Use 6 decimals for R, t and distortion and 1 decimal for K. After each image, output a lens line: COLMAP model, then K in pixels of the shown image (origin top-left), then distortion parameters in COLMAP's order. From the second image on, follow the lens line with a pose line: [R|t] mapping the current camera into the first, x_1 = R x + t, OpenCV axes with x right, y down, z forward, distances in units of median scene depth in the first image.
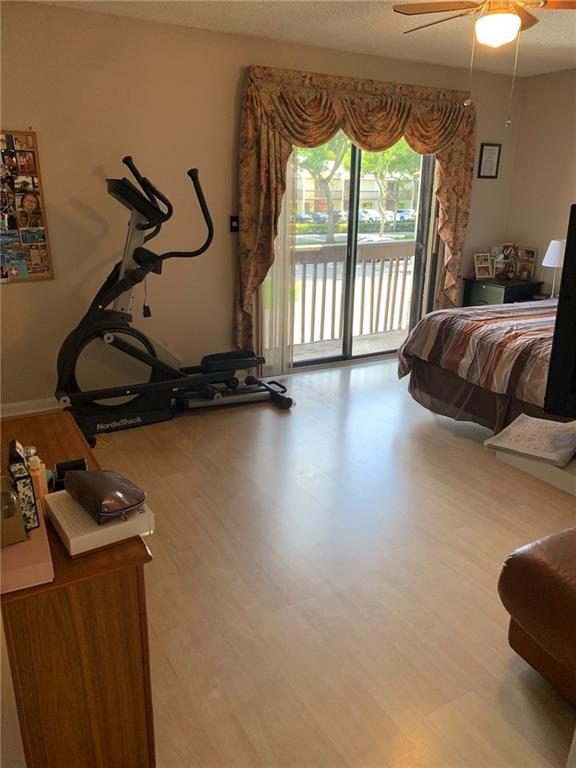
lens RADIAL K [[590.5, 0, 288.0], [0, 590.5, 383.0], [0, 0, 1]] dist [0.017674, 0.000686]
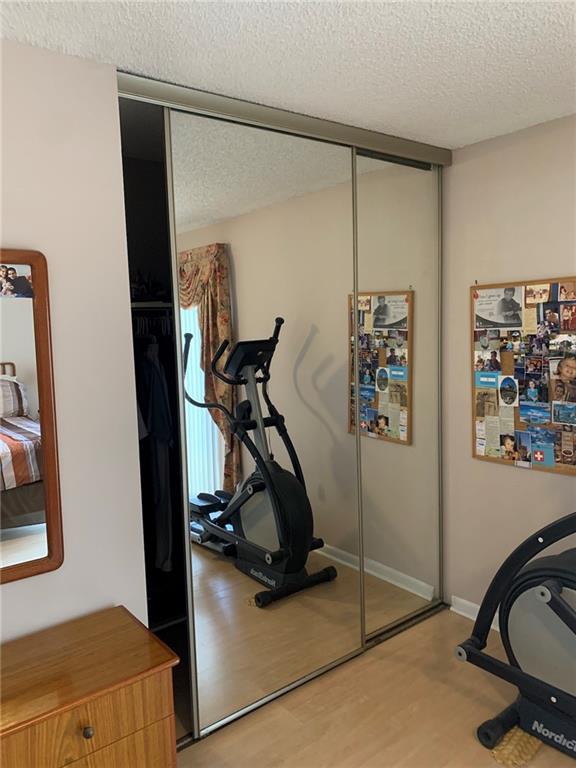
lens RADIAL K [[590.5, 0, 287.9], [0, 590.5, 384.7], [0, 0, 1]] dist [0.017674, 0.000686]
pose [[0.172529, 0.080619, -0.981700, 0.214173], [-0.289464, 0.956788, 0.027702, -0.208209], [0.941512, 0.279387, 0.188410, 0.552086]]
